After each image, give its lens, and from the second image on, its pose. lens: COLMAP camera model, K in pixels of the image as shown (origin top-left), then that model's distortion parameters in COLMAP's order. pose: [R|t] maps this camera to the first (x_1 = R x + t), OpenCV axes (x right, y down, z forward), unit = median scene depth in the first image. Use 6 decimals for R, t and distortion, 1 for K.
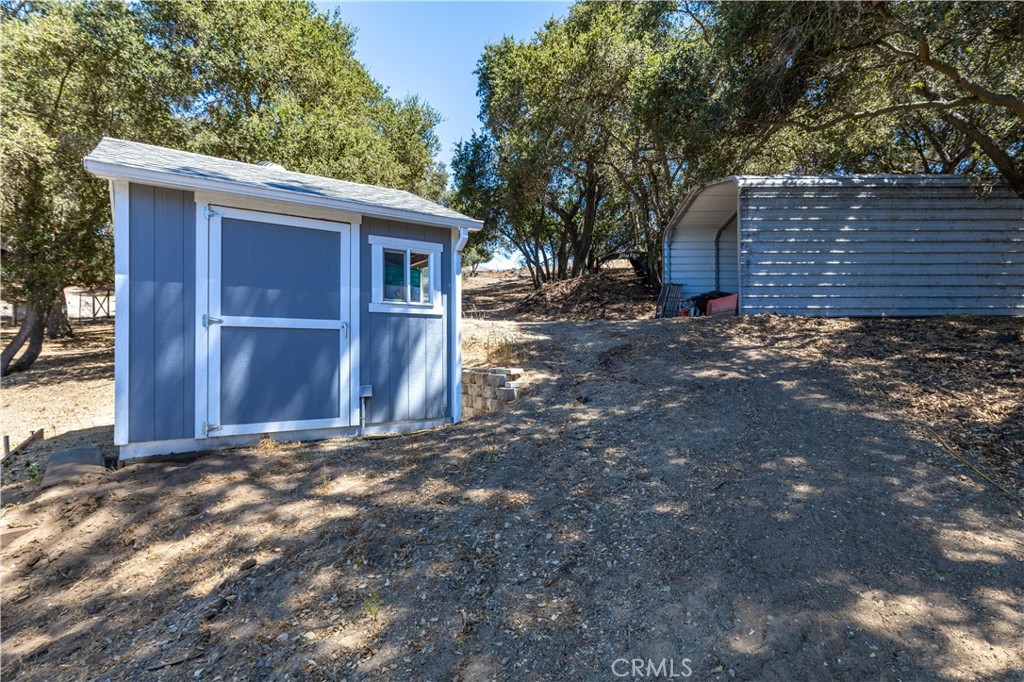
lens RADIAL K [[530.1, 0, 514.4], [0, 530.1, 343.9], [0, 0, 1]] dist [-0.000275, 0.000245]
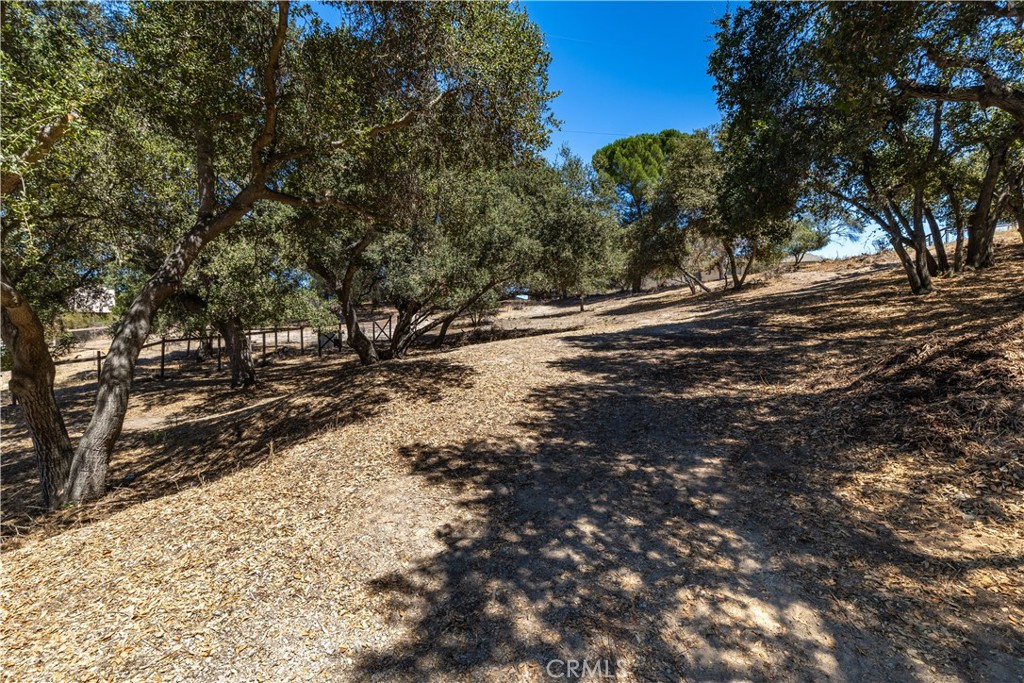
lens RADIAL K [[472.0, 0, 502.4], [0, 472.0, 347.5], [0, 0, 1]] dist [0.007381, -0.001851]
pose [[0.791688, 0.012697, -0.610793, 0.004599], [0.000677, 0.999765, 0.021660, -0.050315], [0.610925, -0.017561, 0.791494, 0.330626]]
